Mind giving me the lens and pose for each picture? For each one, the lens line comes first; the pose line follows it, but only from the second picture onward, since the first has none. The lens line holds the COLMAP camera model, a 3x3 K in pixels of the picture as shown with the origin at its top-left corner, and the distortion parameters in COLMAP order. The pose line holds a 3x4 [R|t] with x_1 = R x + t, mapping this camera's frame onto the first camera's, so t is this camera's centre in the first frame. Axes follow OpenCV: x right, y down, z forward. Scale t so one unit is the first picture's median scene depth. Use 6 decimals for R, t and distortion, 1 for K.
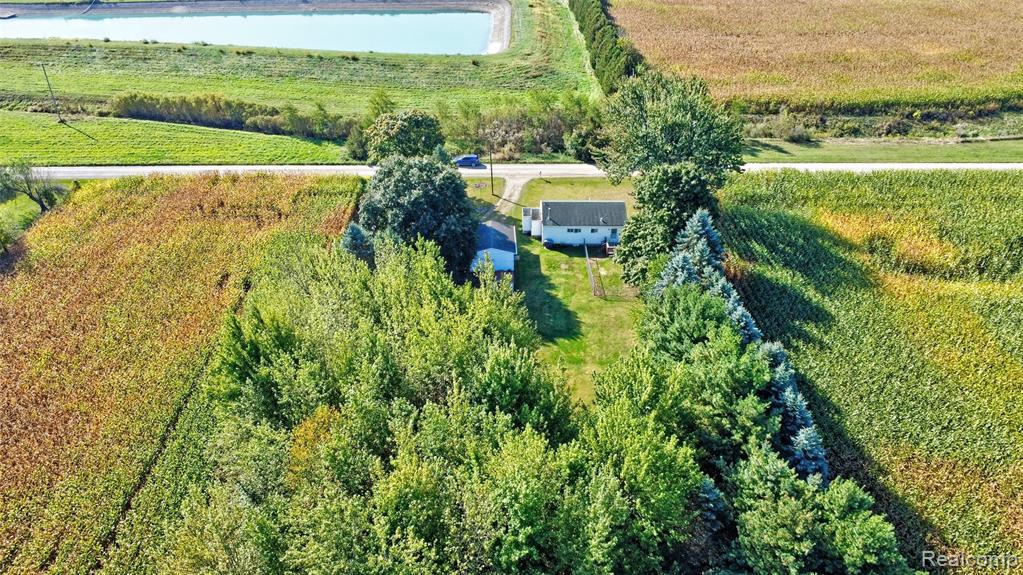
lens RADIAL K [[747.2, 0, 511.5], [0, 747.2, 287.5], [0, 0, 1]] dist [-0.027454, -0.003639]
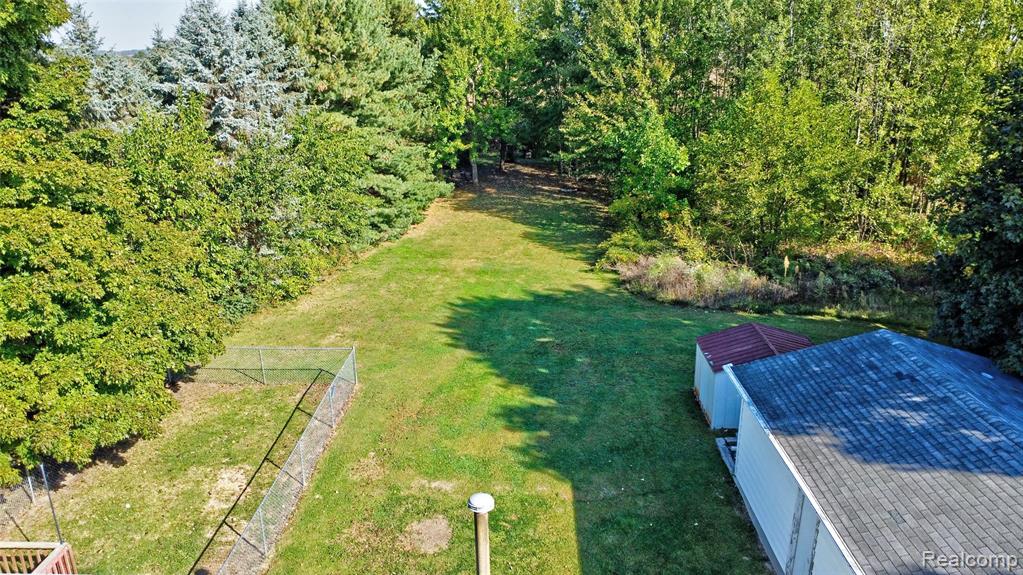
lens RADIAL K [[747.2, 0, 511.5], [0, 747.2, 287.5], [0, 0, 1]] dist [-0.027454, -0.003639]
pose [[-0.999184, -0.002802, 0.040302, 0.044605], [0.028924, 0.646843, 0.762074, -0.182917], [-0.028204, 0.762618, -0.646234, 1.060731]]
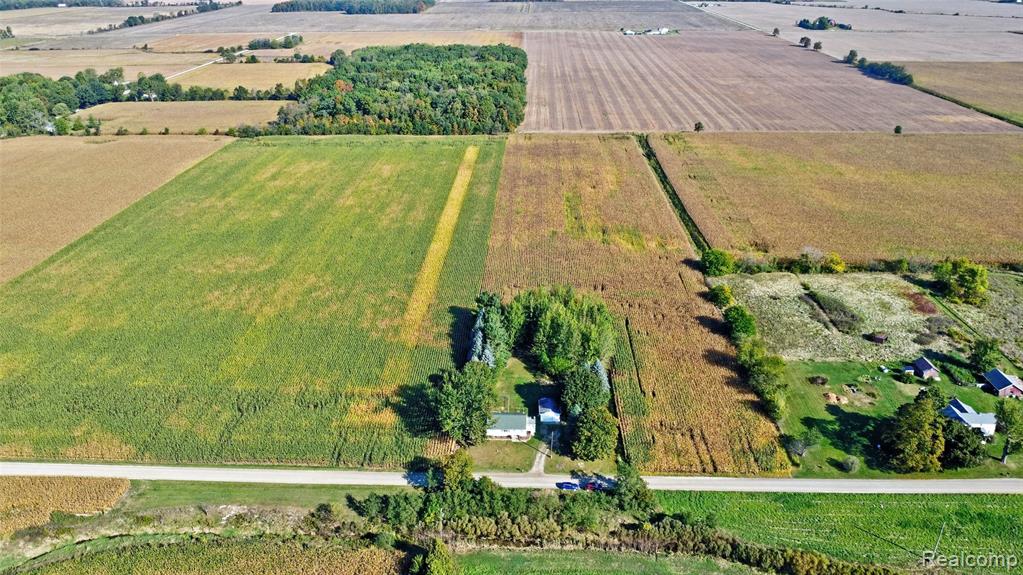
lens RADIAL K [[757.2, 0, 508.1], [0, 757.2, 285.9], [0, 0, 1]] dist [-0.012156, -0.043790]
pose [[-0.999136, -0.011318, 0.039979, 0.009670], [0.027058, 0.552949, 0.832775, -2.207646], [-0.031532, 0.833138, -0.552165, 1.975463]]
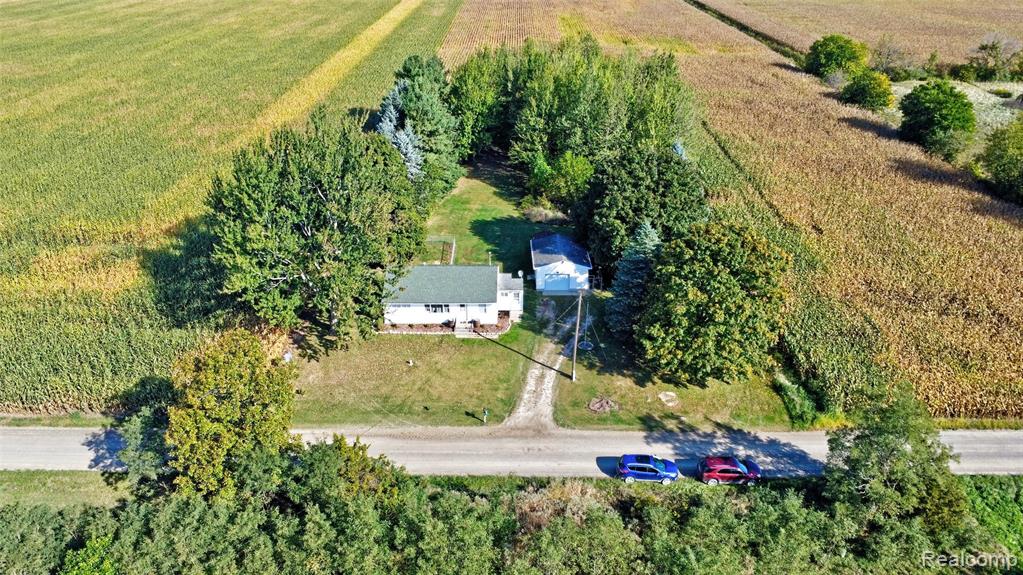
lens RADIAL K [[747.2, 0, 511.5], [0, 747.2, 287.5], [0, 0, 1]] dist [-0.027454, -0.003639]
pose [[-0.999954, -0.008250, 0.004939, 0.022365], [0.000023, 0.511570, 0.859241, -0.787978], [-0.009615, 0.859202, -0.511546, 1.474858]]
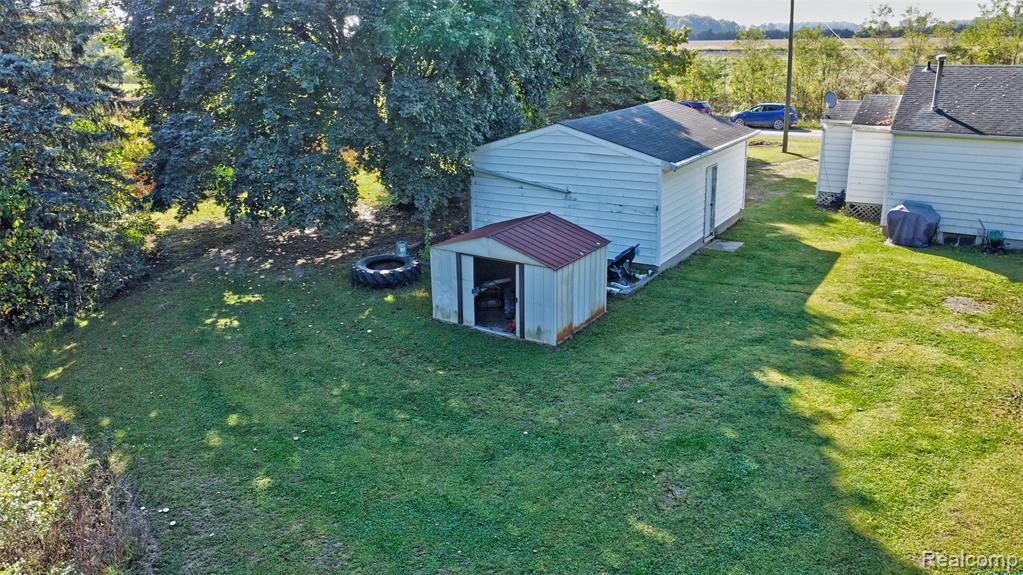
lens RADIAL K [[757.2, 0, 508.1], [0, 757.2, 285.9], [0, 0, 1]] dist [-0.012156, -0.043790]
pose [[0.828758, 0.150906, -0.538876, 0.075262], [-0.274454, 0.948797, -0.156393, 0.022302], [0.487683, 0.277509, 0.827740, 0.806457]]
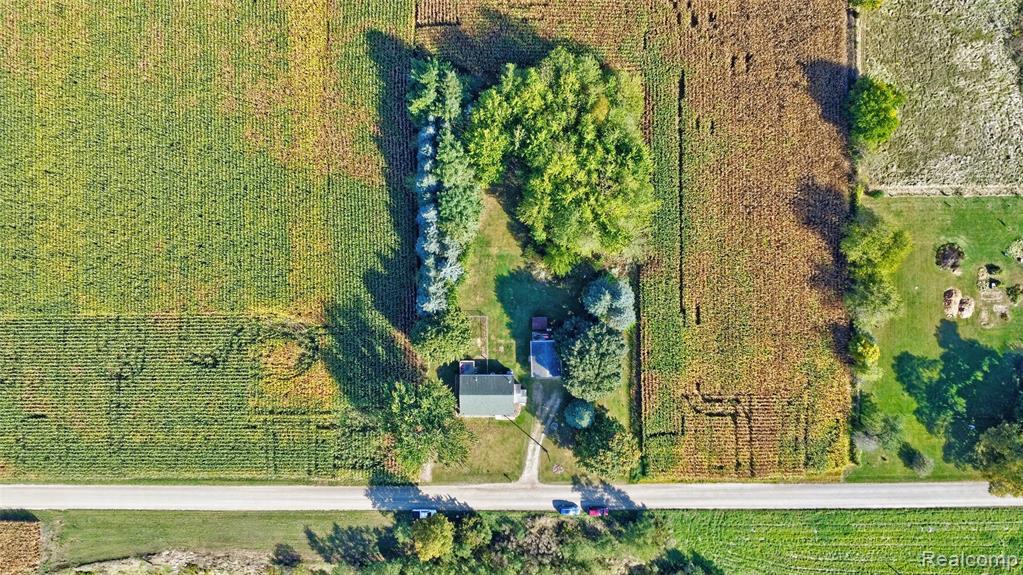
lens RADIAL K [[757.2, 0, 508.1], [0, 757.2, 285.9], [0, 0, 1]] dist [-0.012156, -0.043790]
pose [[-0.999877, 0.005031, 0.014868, 0.028003], [0.009812, -0.538993, 0.842253, -1.364061], [0.012251, 0.842295, 0.538878, -0.017471]]
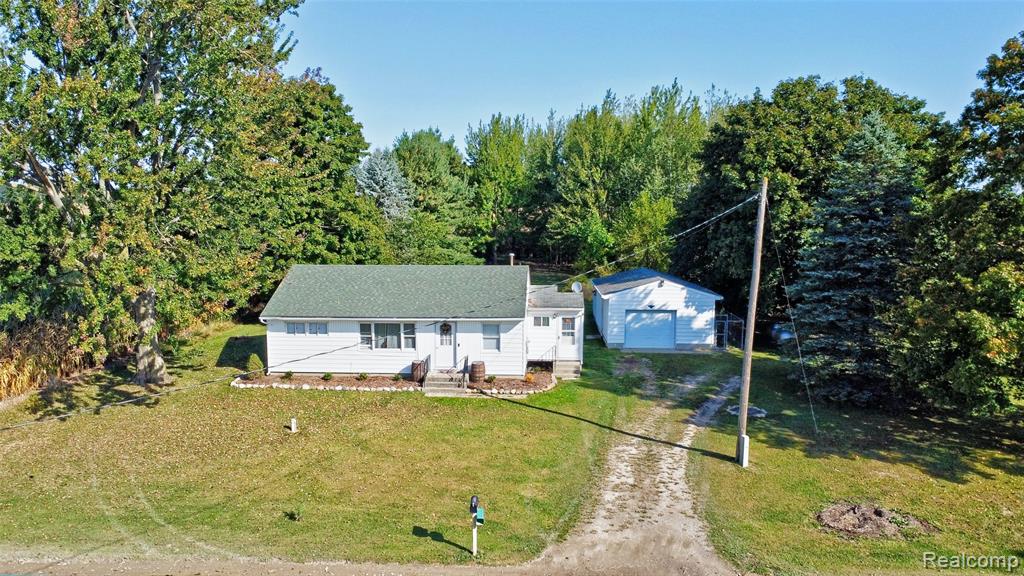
lens RADIAL K [[757.9, 0, 508.6], [0, 757.9, 286.4], [0, 0, 1]] dist [-0.012156, -0.043790]
pose [[-0.998406, -0.012938, 0.054938, 0.029846], [0.024367, 0.779192, 0.626311, -0.348372], [-0.050911, 0.626651, -0.777635, 1.349611]]
